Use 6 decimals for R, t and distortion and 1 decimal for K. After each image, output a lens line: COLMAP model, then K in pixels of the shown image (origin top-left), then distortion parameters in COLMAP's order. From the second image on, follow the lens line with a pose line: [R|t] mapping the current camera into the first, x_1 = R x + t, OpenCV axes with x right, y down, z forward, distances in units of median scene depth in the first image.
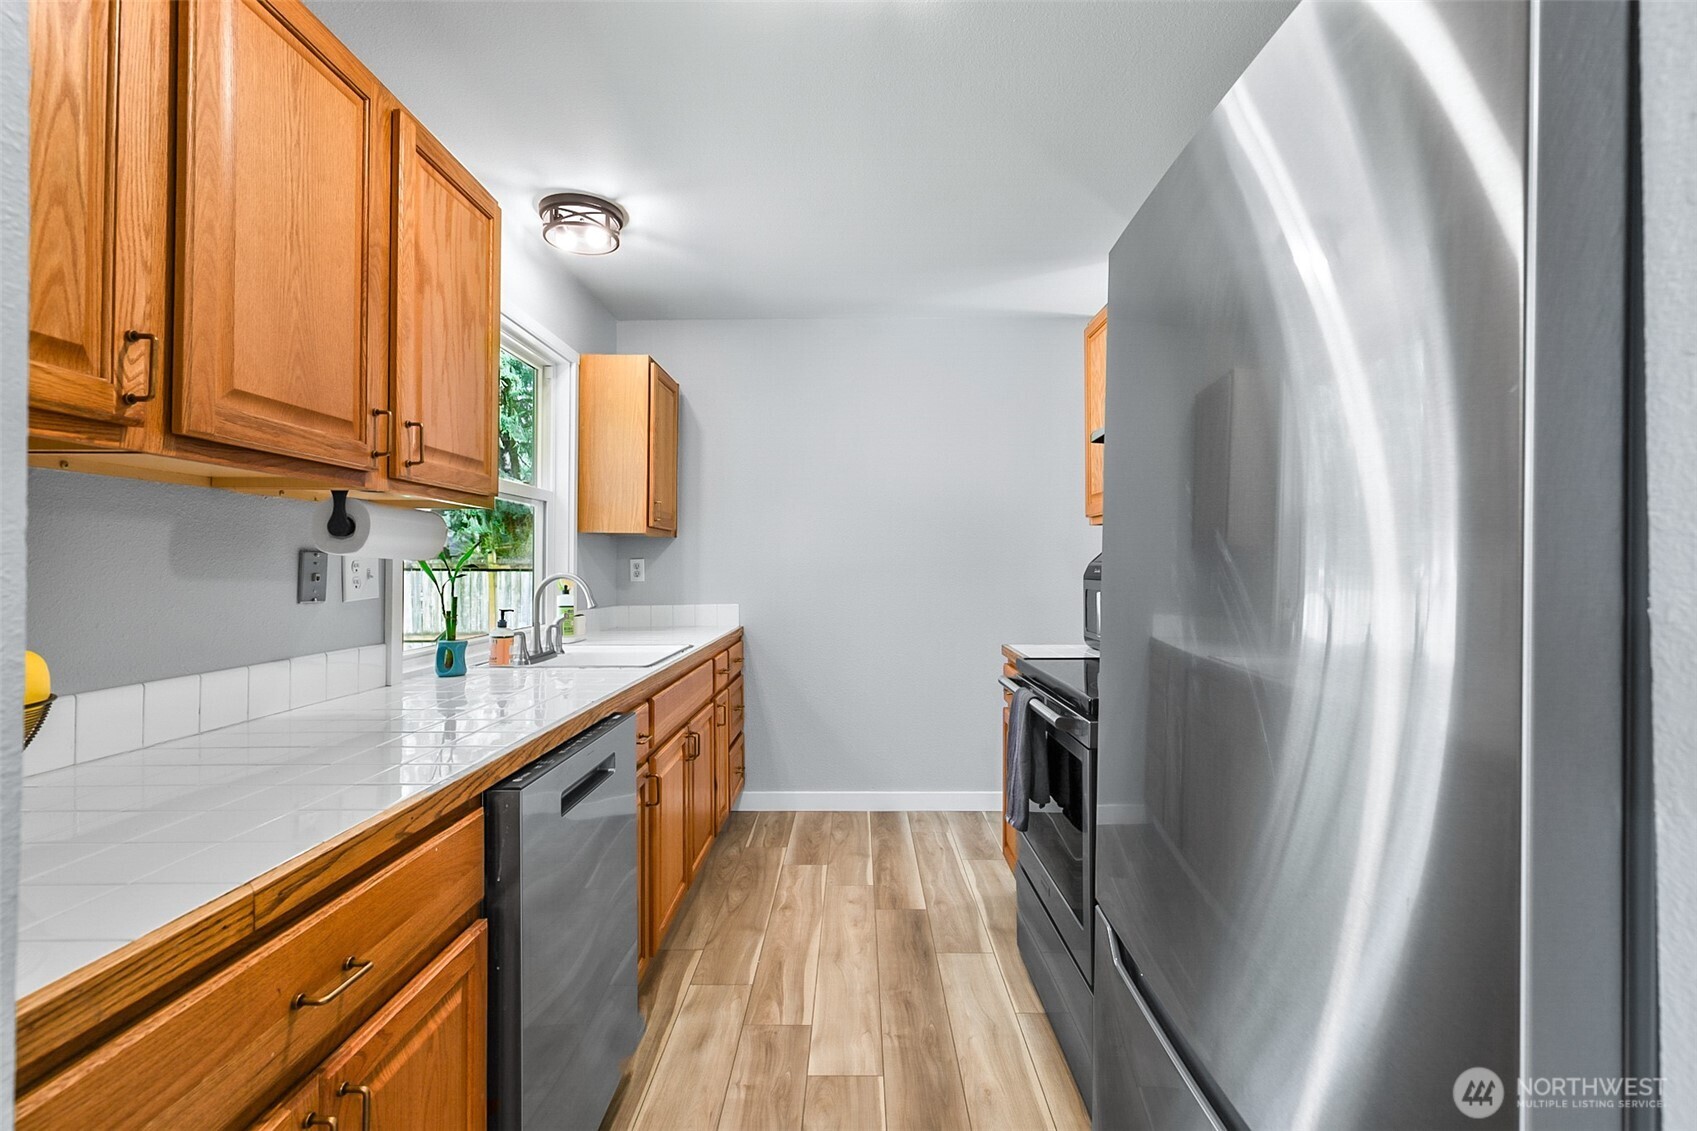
lens RADIAL K [[764.9, 0, 850.6], [0, 764.9, 552.7], [0, 0, 1]] dist [0.003869, -0.000412]
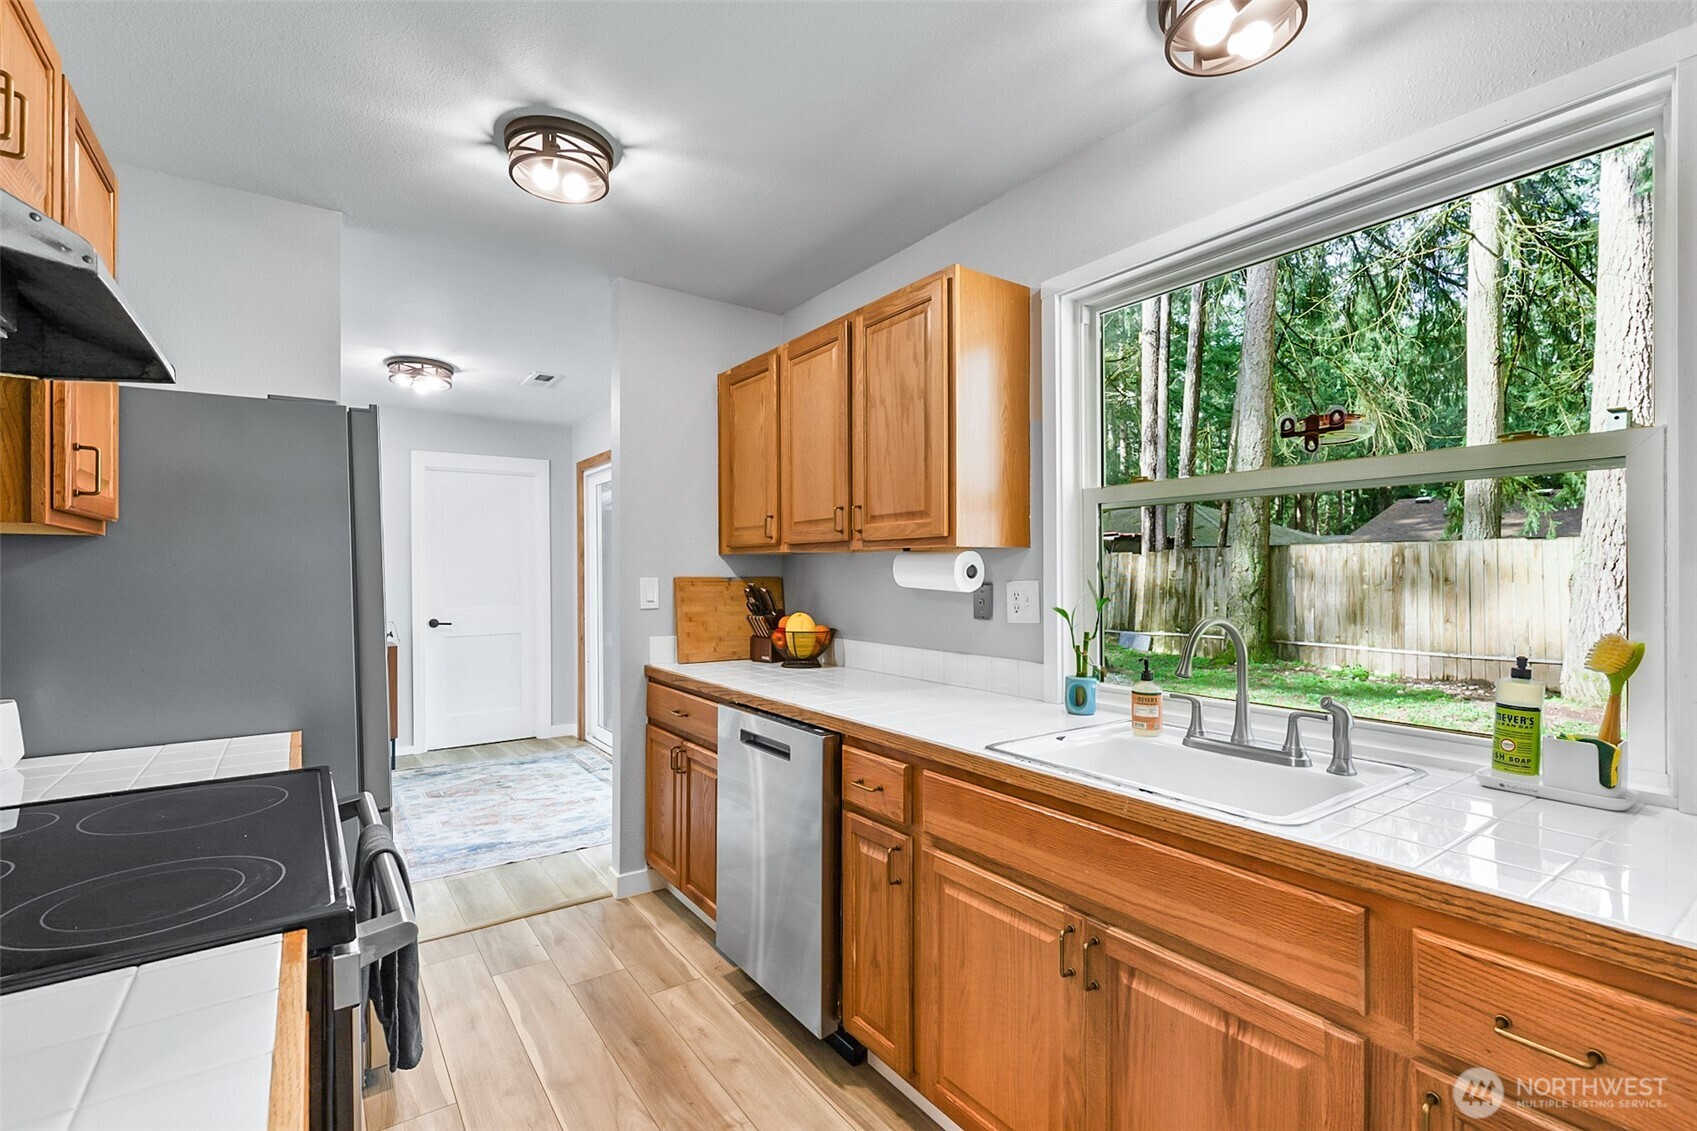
lens RADIAL K [[767.5, 0, 852.4], [0, 767.5, 573.2], [0, 0, 1]] dist [0.005409, -0.000789]
pose [[-0.808051, 0.004984, -0.589091, 0.370846], [0.013733, 0.999852, -0.010378, -0.010890], [0.588952, -0.016476, -0.808000, 2.195884]]
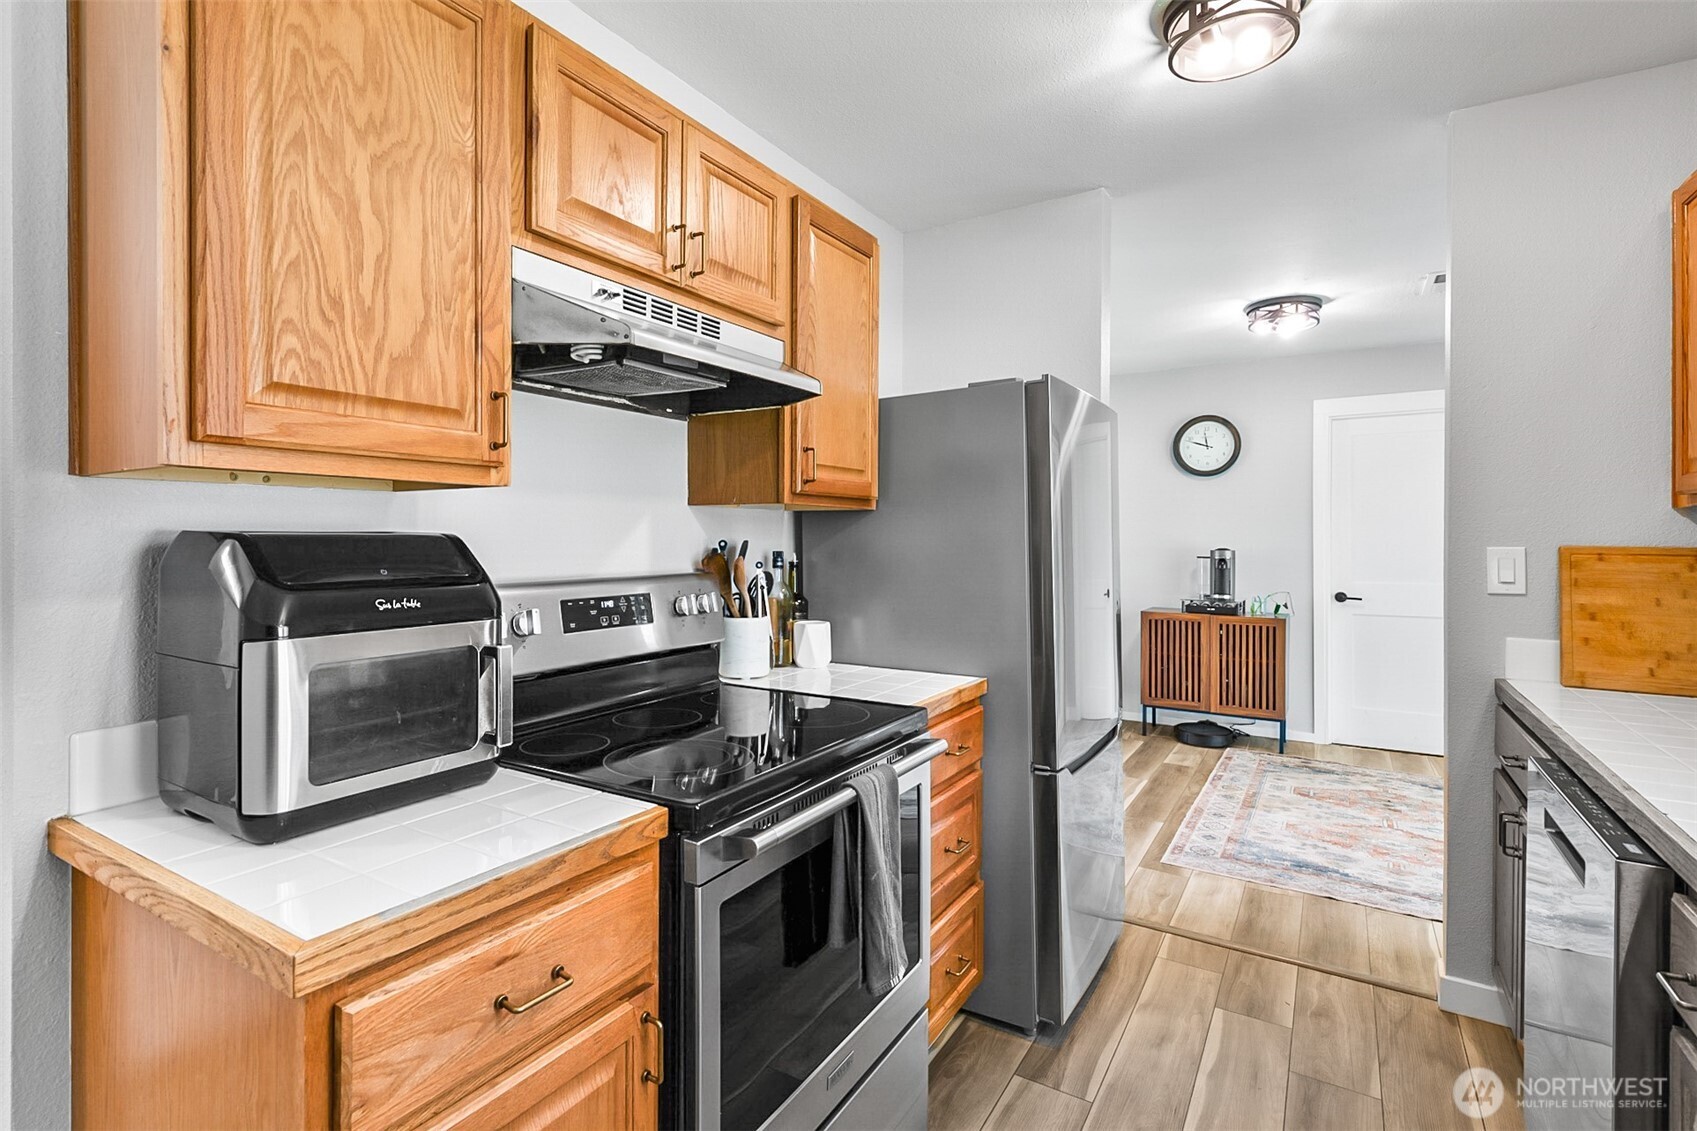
lens RADIAL K [[821.7, 0, 798.5], [0, 821.7, 537.0], [0, 0, 1]] dist [0.003030, 0.000187]
pose [[-0.839983, 0.001145, 0.542611, -0.127335], [-0.009030, 0.999830, -0.016089, -0.010463], [-0.542538, -0.018415, -0.839830, 2.107434]]
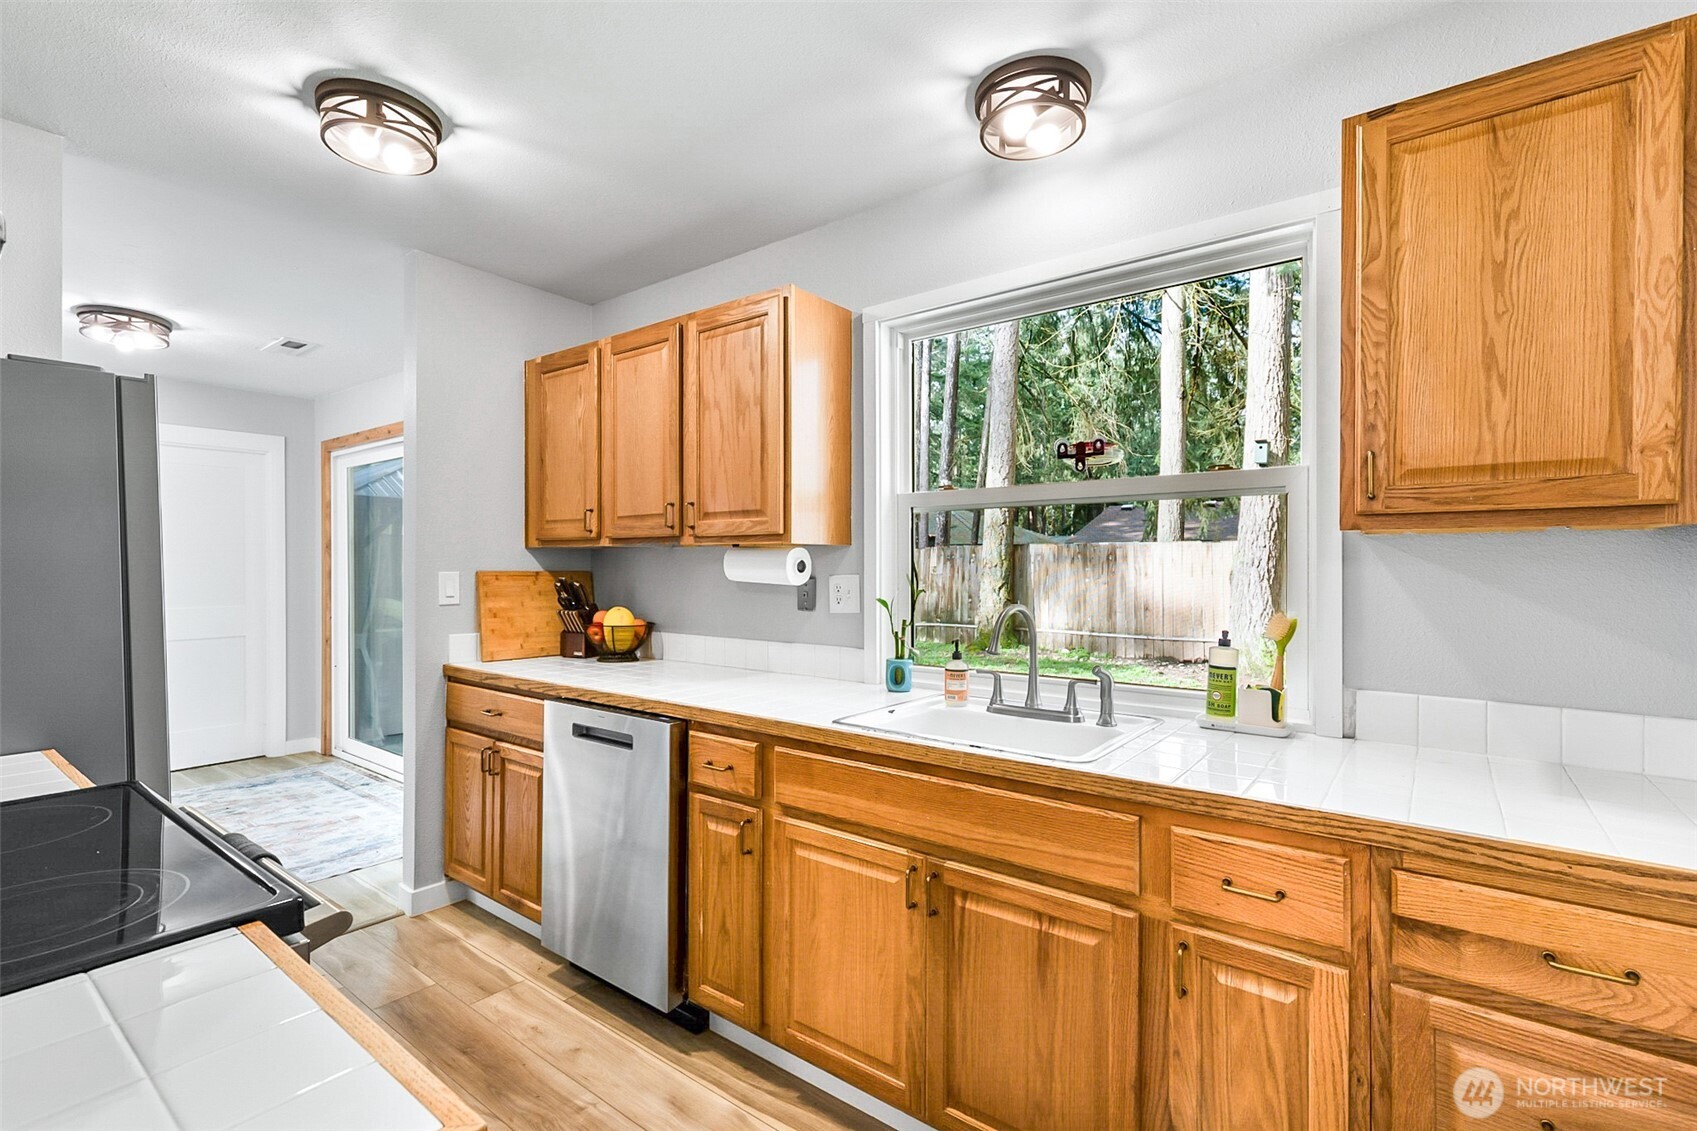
lens RADIAL K [[768.9, 0, 848.6], [0, 768.9, 567.3], [0, 0, 1]] dist [0.006671, -0.001269]
pose [[-0.602365, 0.001979, -0.798218, 0.538486], [0.013008, 0.999888, -0.007338, -0.011116], [0.798115, -0.014804, -0.602323, 2.190070]]
